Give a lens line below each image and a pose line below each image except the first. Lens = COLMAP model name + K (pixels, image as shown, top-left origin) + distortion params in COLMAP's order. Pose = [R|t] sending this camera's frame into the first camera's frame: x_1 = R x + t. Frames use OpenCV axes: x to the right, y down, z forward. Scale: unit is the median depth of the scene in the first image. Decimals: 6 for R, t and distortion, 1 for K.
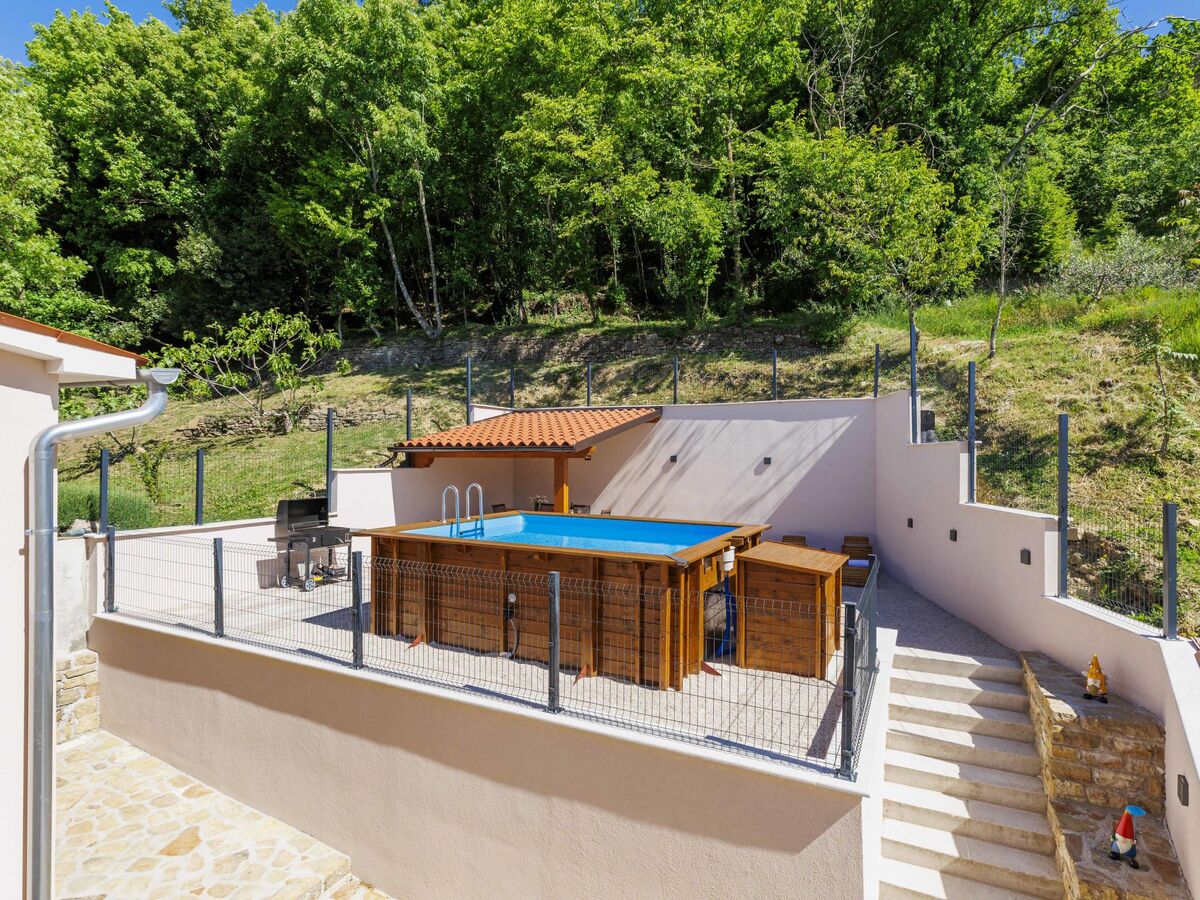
lens RADIAL K [[614.5, 0, 642.5], [0, 614.5, 458.5], [0, 0, 1]] dist [0.004624, 0.001300]
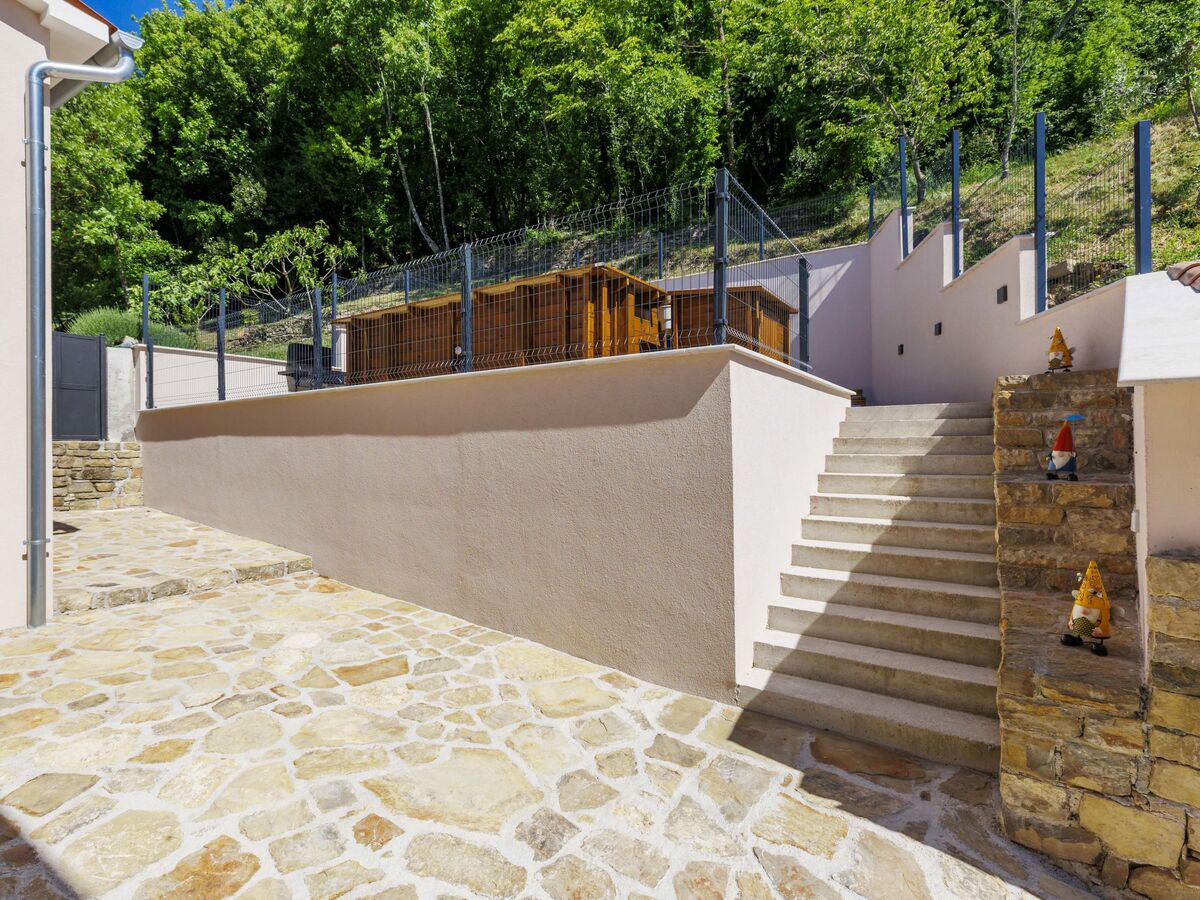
lens RADIAL K [[607.1, 0, 557.1], [0, 607.1, 447.1], [0, 0, 1]] dist [0.003987, 0.000435]
pose [[0.981774, -0.009683, -0.189807, 0.071561], [0.008359, 0.999935, -0.007777, 0.187278], [0.189870, 0.006049, 0.981791, -0.000450]]
